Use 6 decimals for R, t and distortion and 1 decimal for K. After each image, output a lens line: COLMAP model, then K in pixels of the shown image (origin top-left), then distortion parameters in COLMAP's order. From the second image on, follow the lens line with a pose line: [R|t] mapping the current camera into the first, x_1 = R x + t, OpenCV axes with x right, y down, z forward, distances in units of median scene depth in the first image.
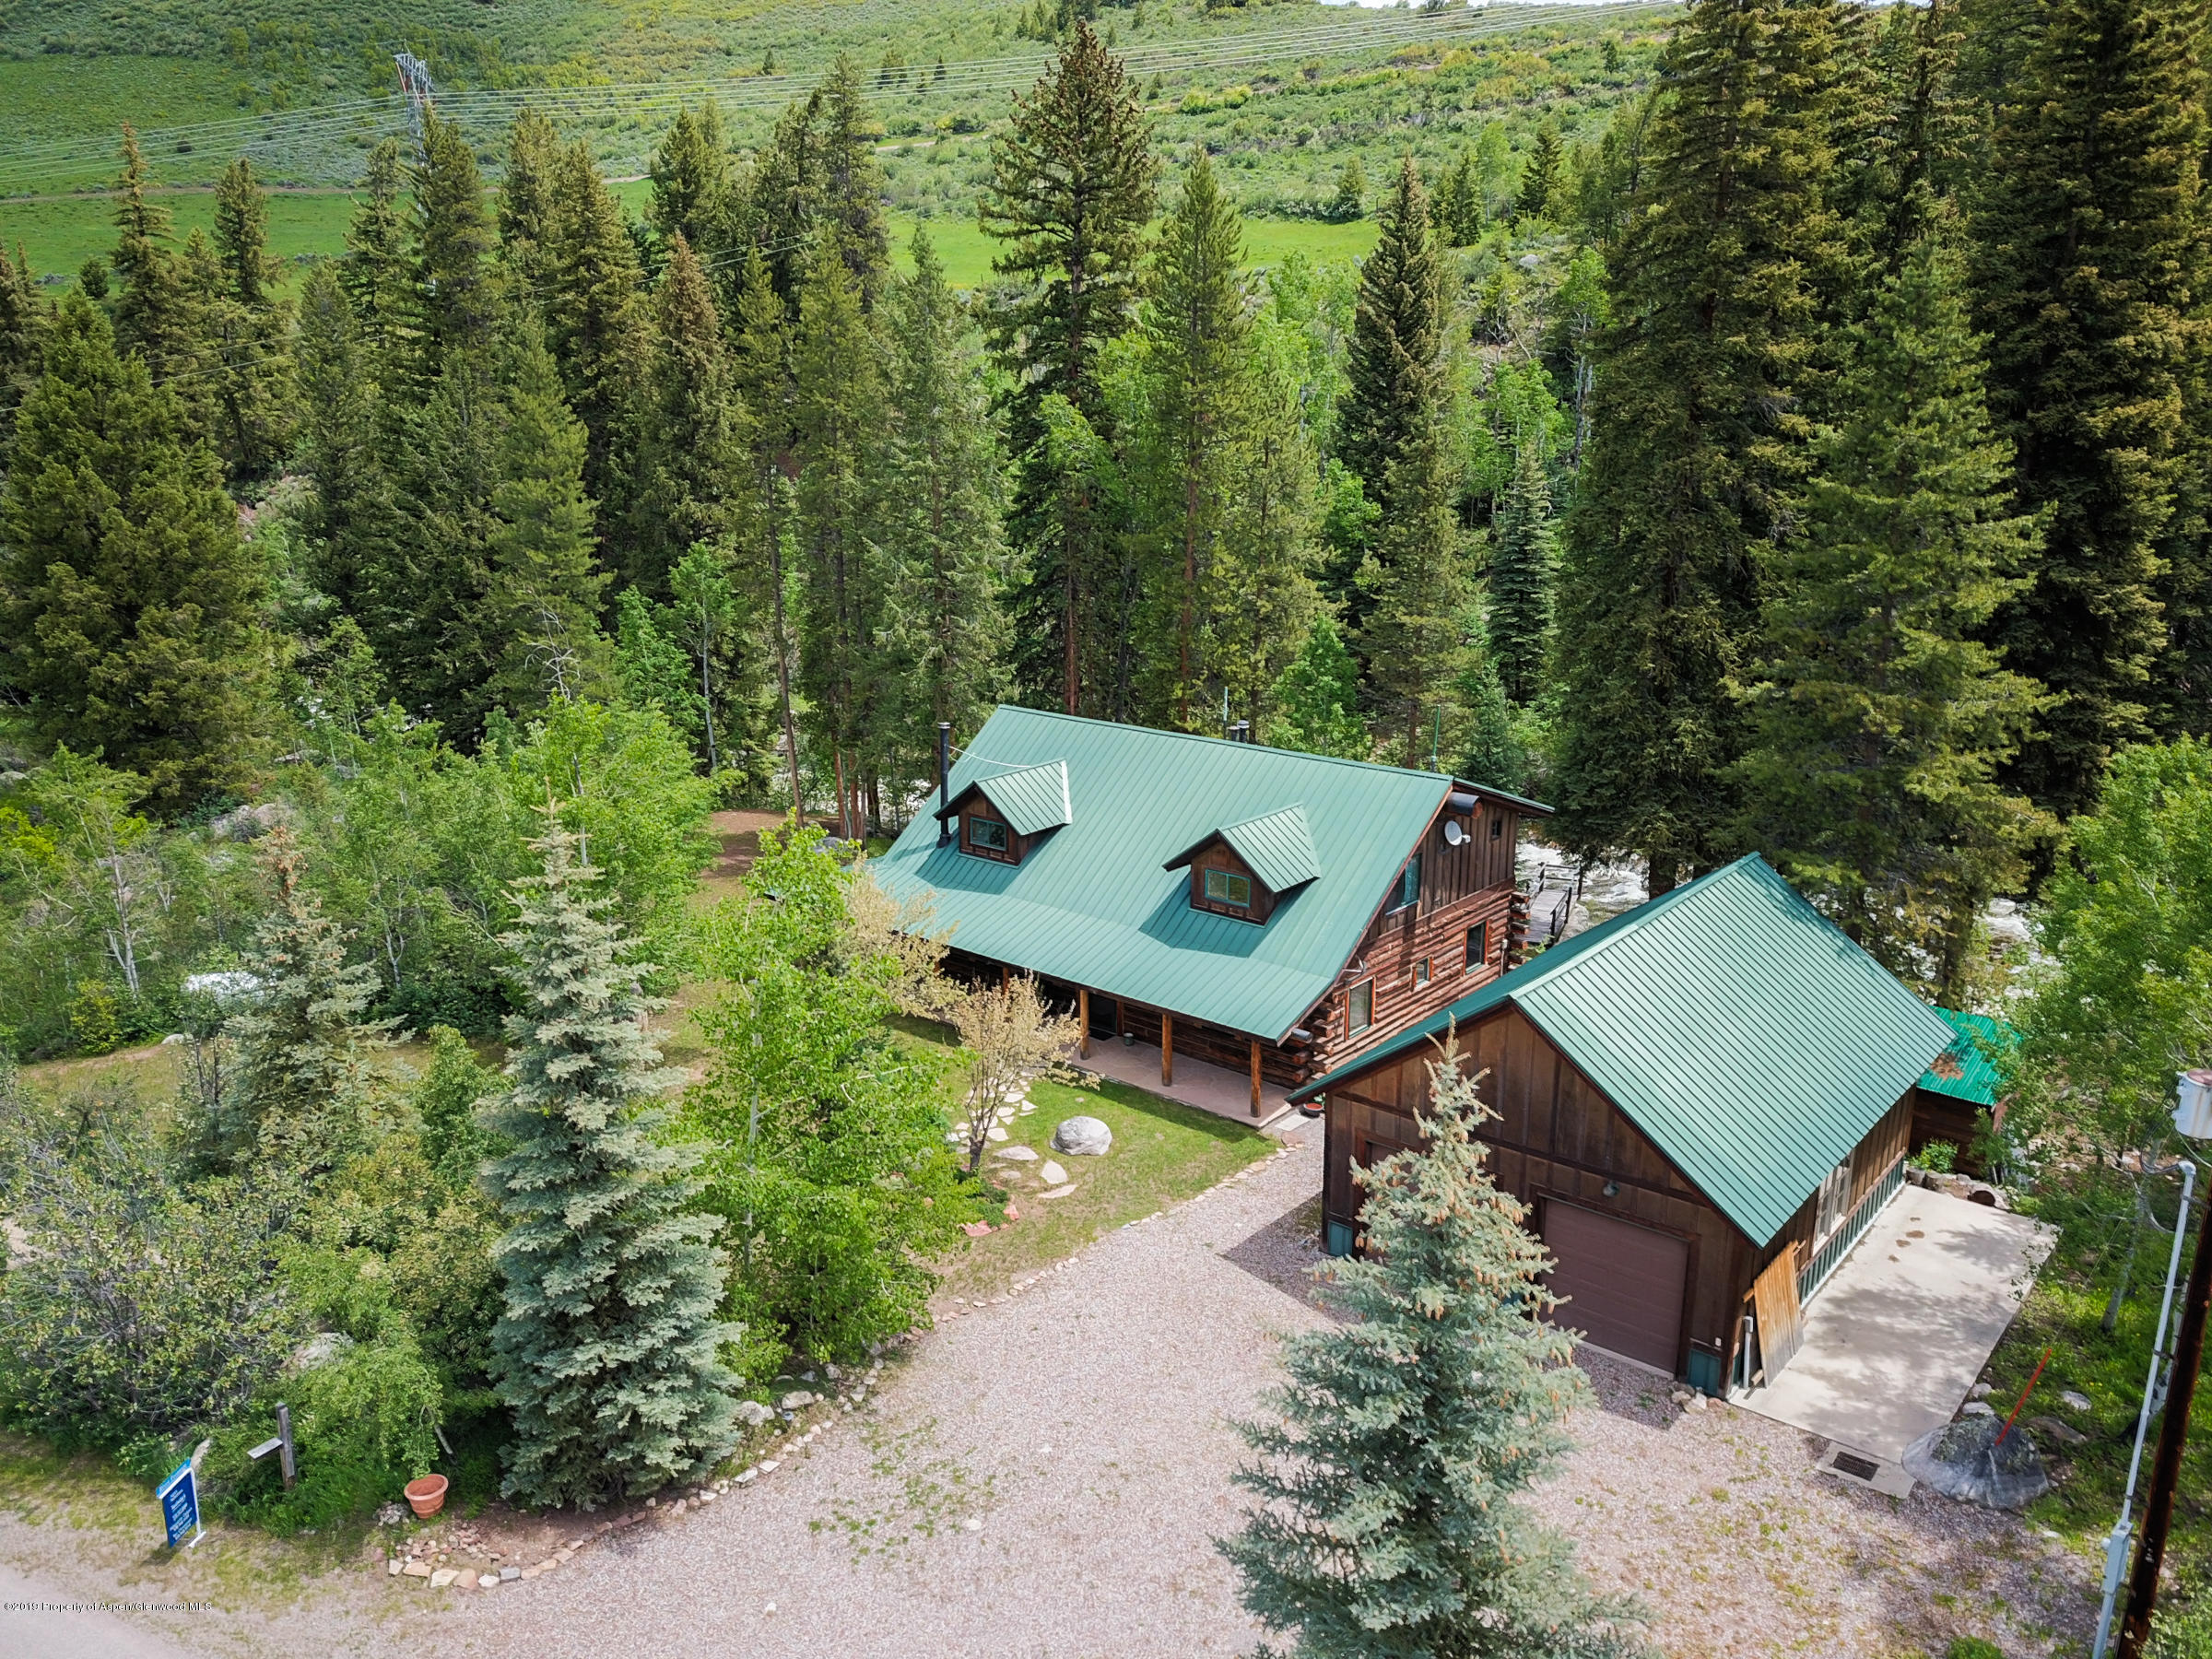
lens RADIAL K [[1668.2, 0, 1100.0], [0, 1668.2, 824.0], [0, 0, 1]] dist [0.011593, -0.001785]
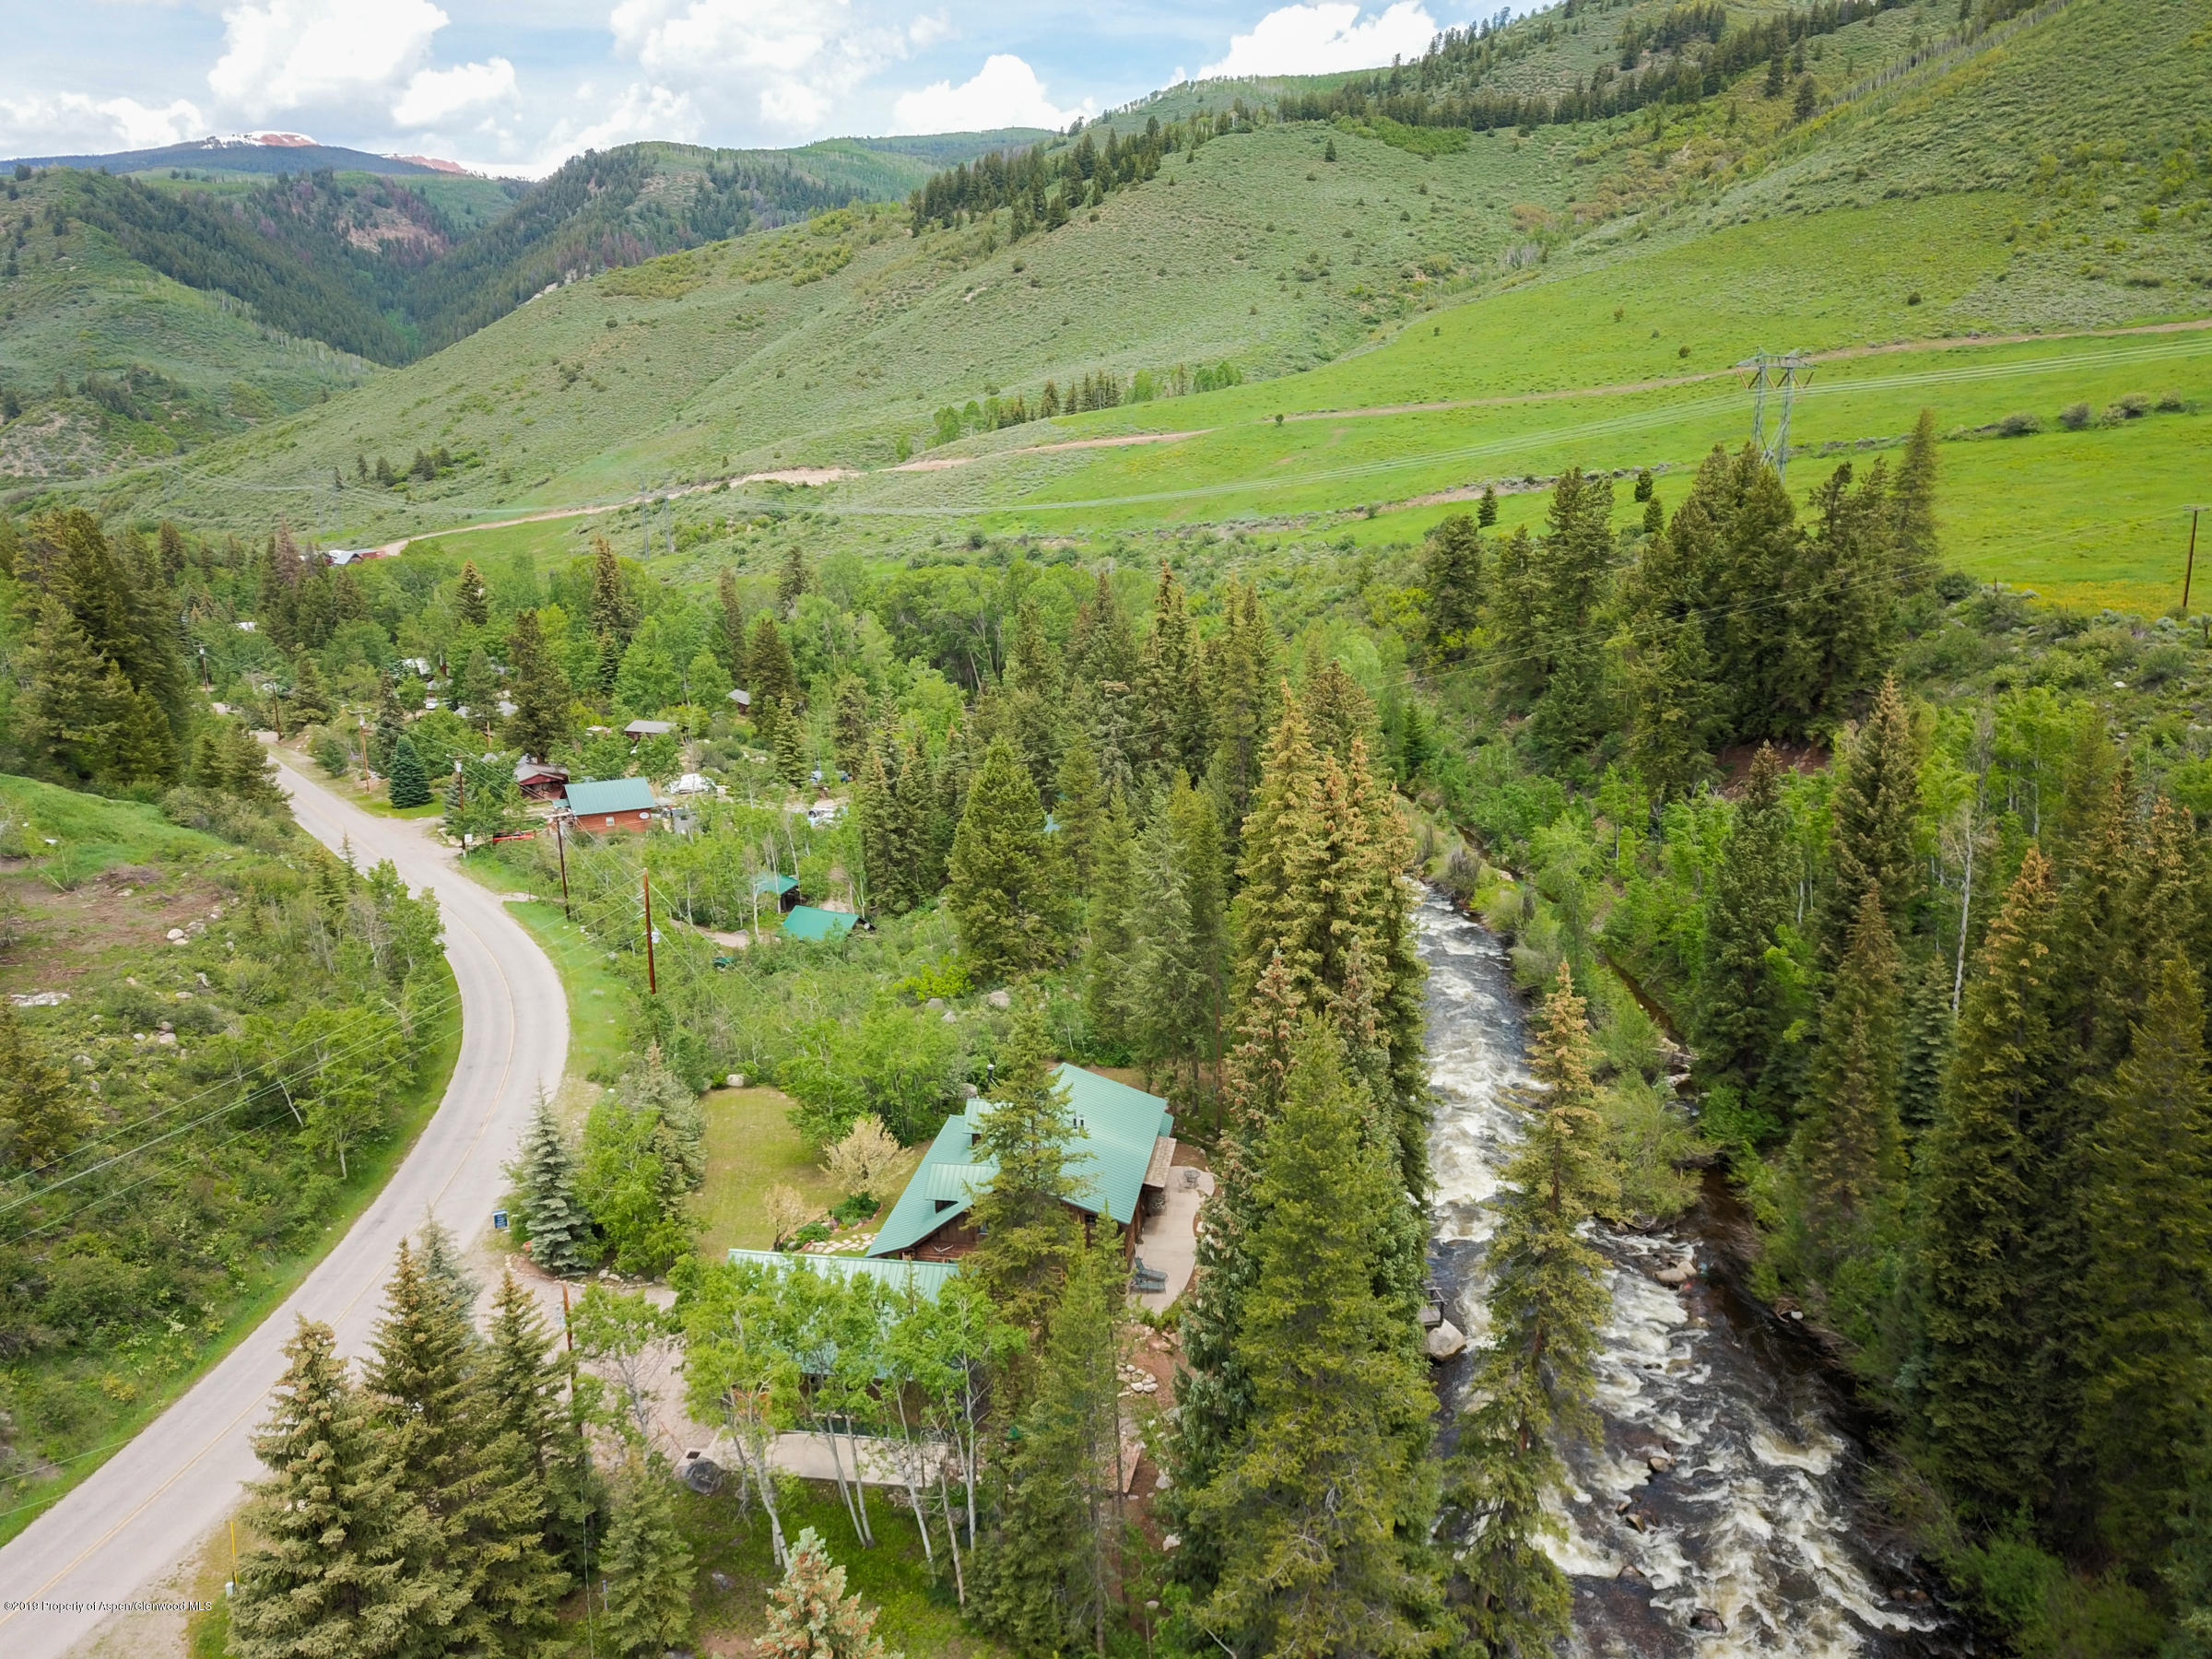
lens RADIAL K [[1668.2, 0, 1114.7], [0, 1668.2, 835.3], [0, 0, 1]] dist [0.011593, -0.001785]
pose [[0.514961, 0.204182, -0.832541, 1.045534], [-0.211025, 0.971525, 0.107741, -0.380507], [0.830833, 0.120204, 0.543385, -0.017703]]
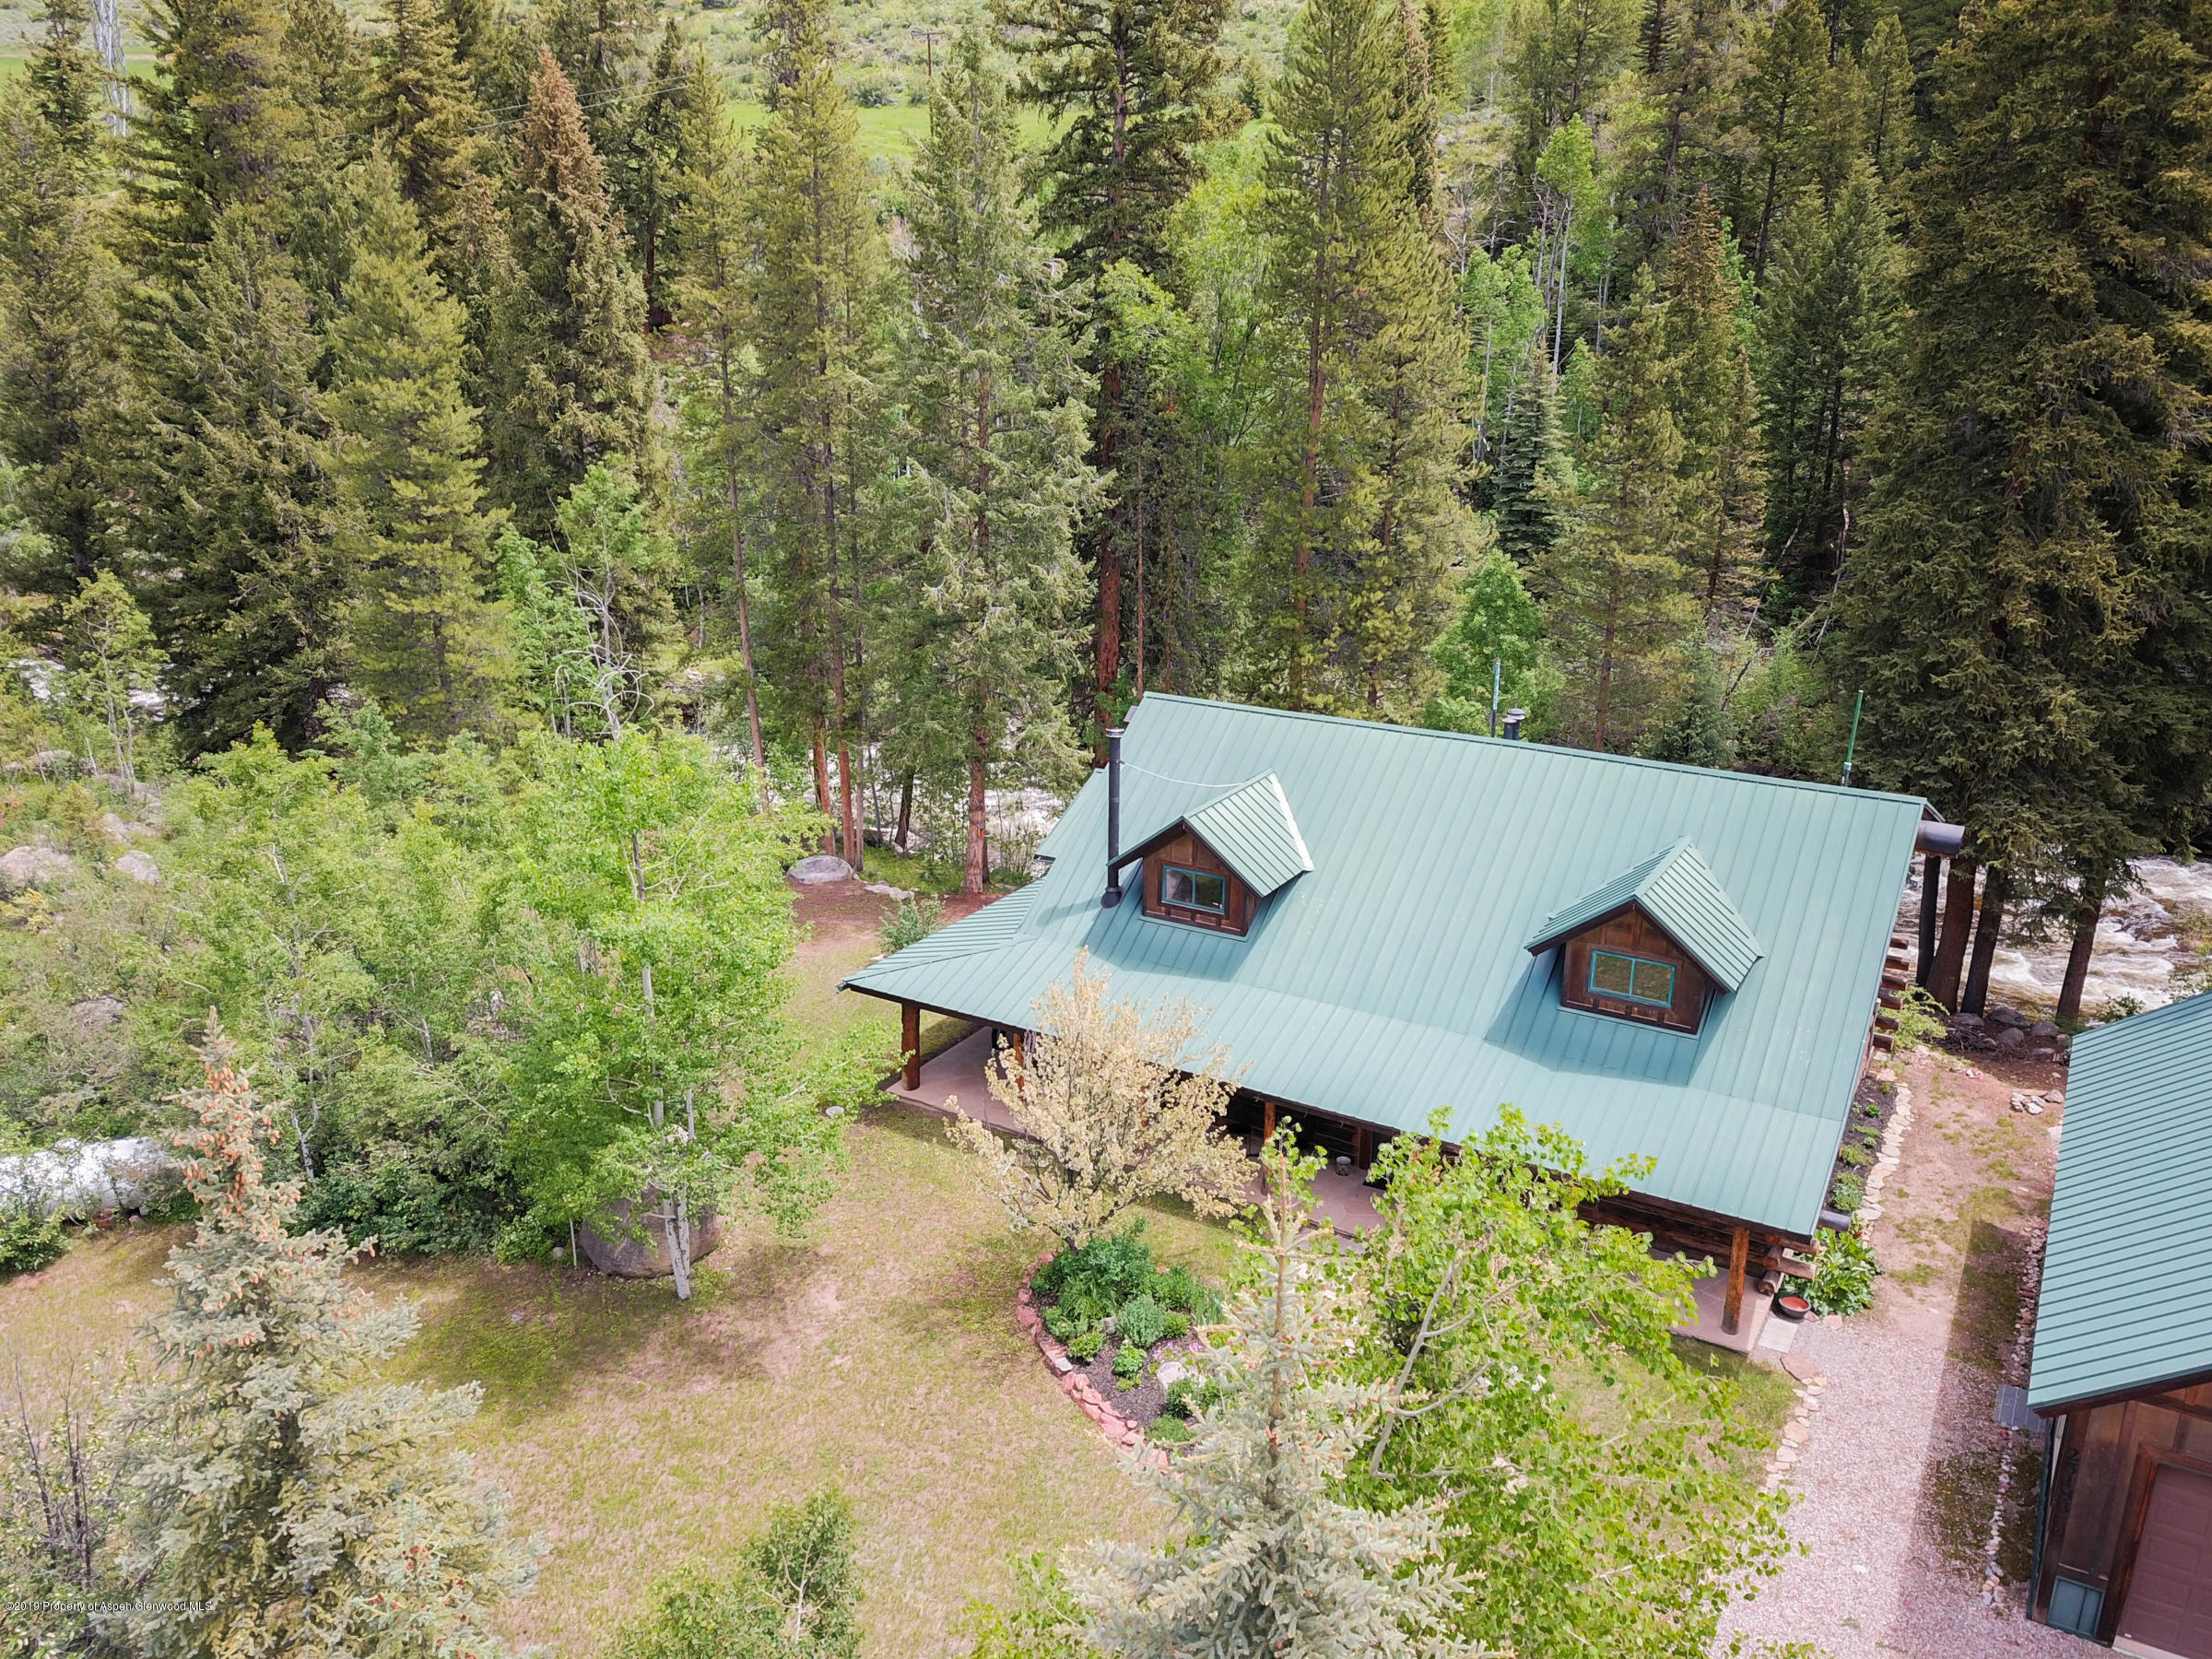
lens RADIAL K [[1668.2, 0, 1097.2], [0, 1668.2, 830.4], [0, 0, 1]] dist [0.011593, -0.001785]
pose [[0.988784, -0.040293, 0.143816, -0.129649], [0.032616, 0.997935, 0.055340, -0.036774], [-0.145748, -0.050028, 0.988056, 0.204751]]
